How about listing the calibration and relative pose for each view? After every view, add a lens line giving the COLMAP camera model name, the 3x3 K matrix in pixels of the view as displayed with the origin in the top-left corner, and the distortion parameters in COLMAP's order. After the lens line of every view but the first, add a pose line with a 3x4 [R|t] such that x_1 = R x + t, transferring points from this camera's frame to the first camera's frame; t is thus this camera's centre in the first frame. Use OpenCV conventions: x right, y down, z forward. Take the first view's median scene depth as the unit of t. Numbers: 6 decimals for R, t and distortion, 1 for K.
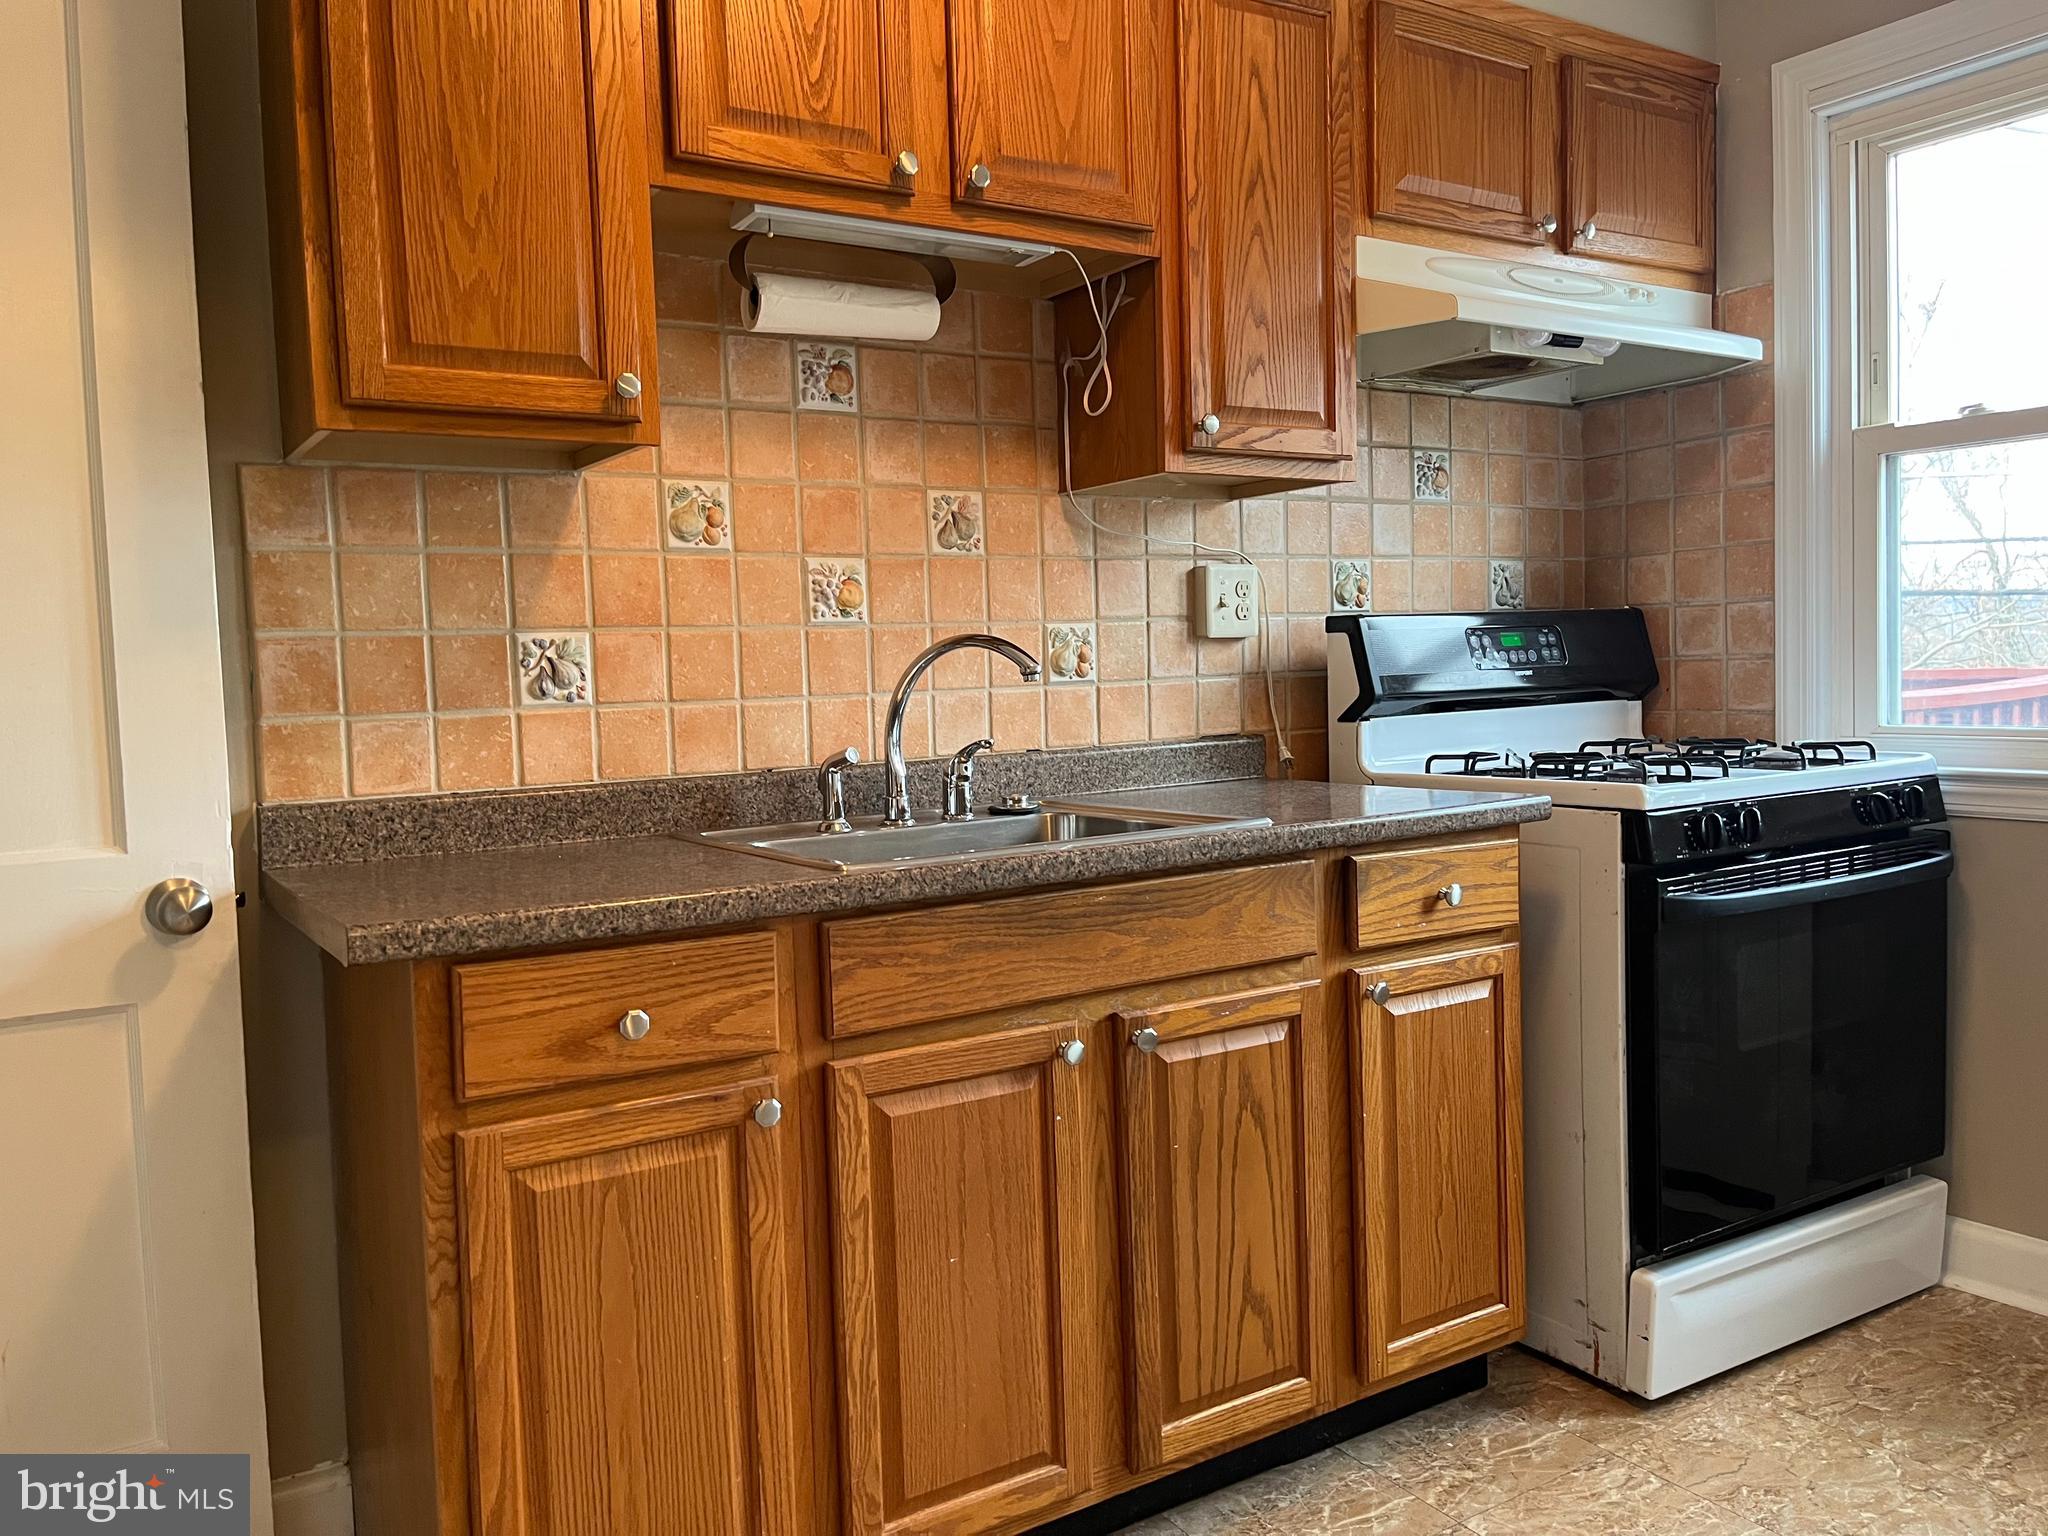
lens RADIAL K [[1551.5, 0, 1017.4], [0, 1551.5, 756.2], [0, 0, 1]] dist [0.049423, -0.004726]
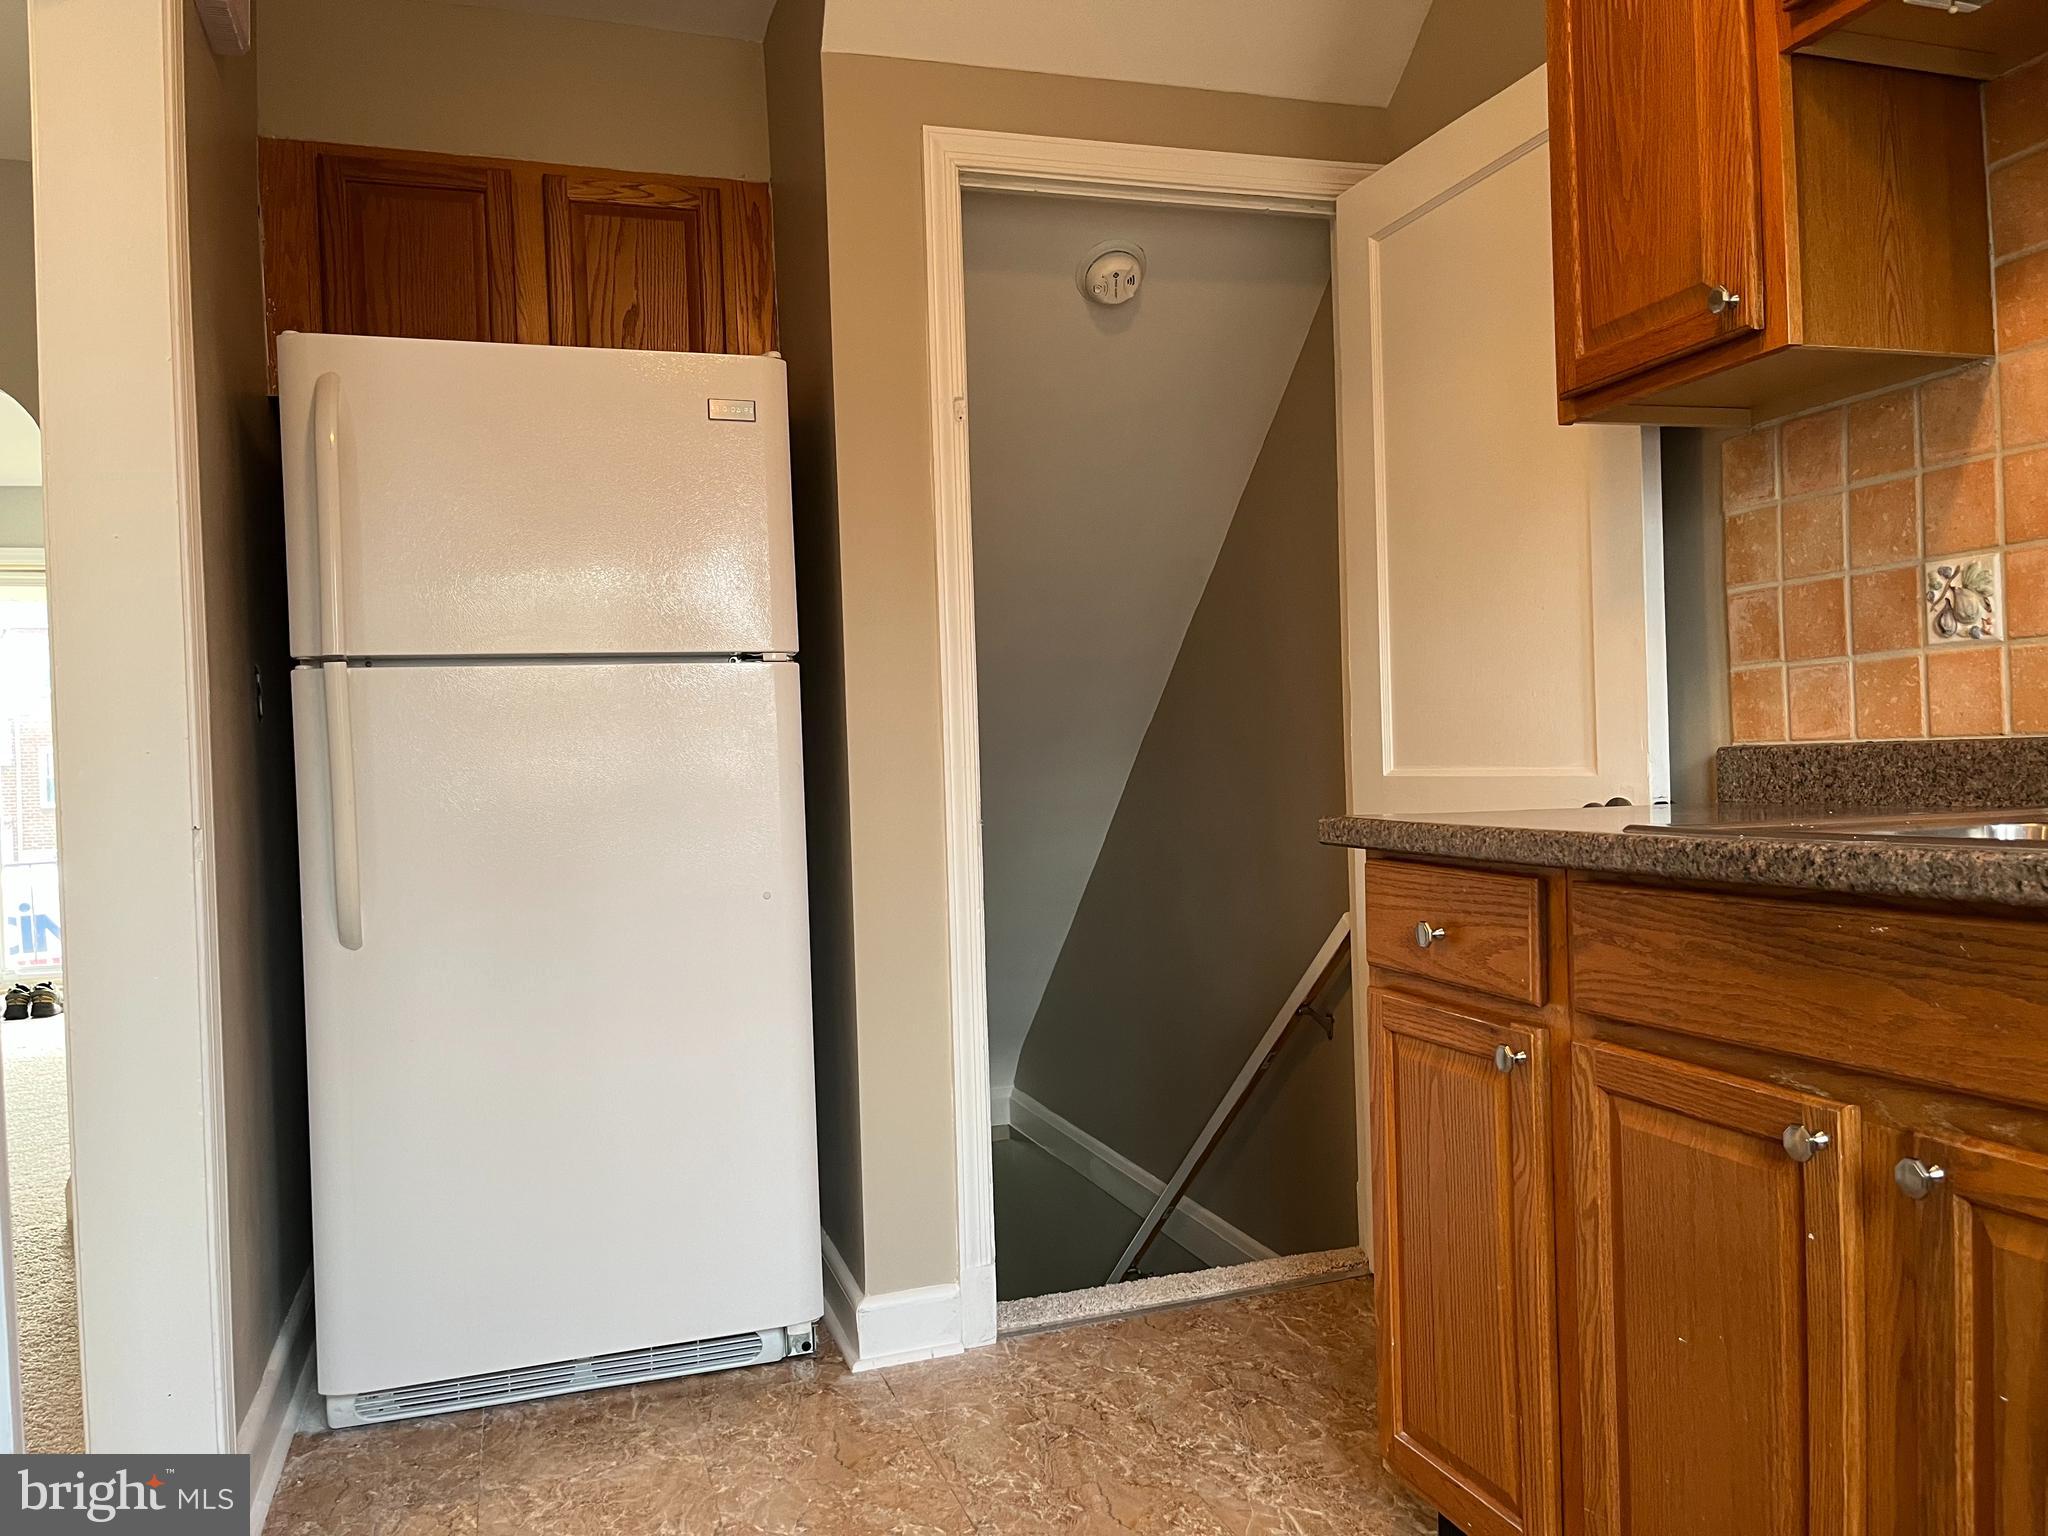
lens RADIAL K [[1557.9, 0, 1019.6], [0, 1557.9, 772.8], [0, 0, 1]] dist [0.054158, -0.058024]
pose [[-0.250031, 0.048175, -0.967039, 0.692447], [-0.015248, 0.998442, 0.053682, -0.000753], [0.968118, 0.028167, -0.248907, 0.750532]]
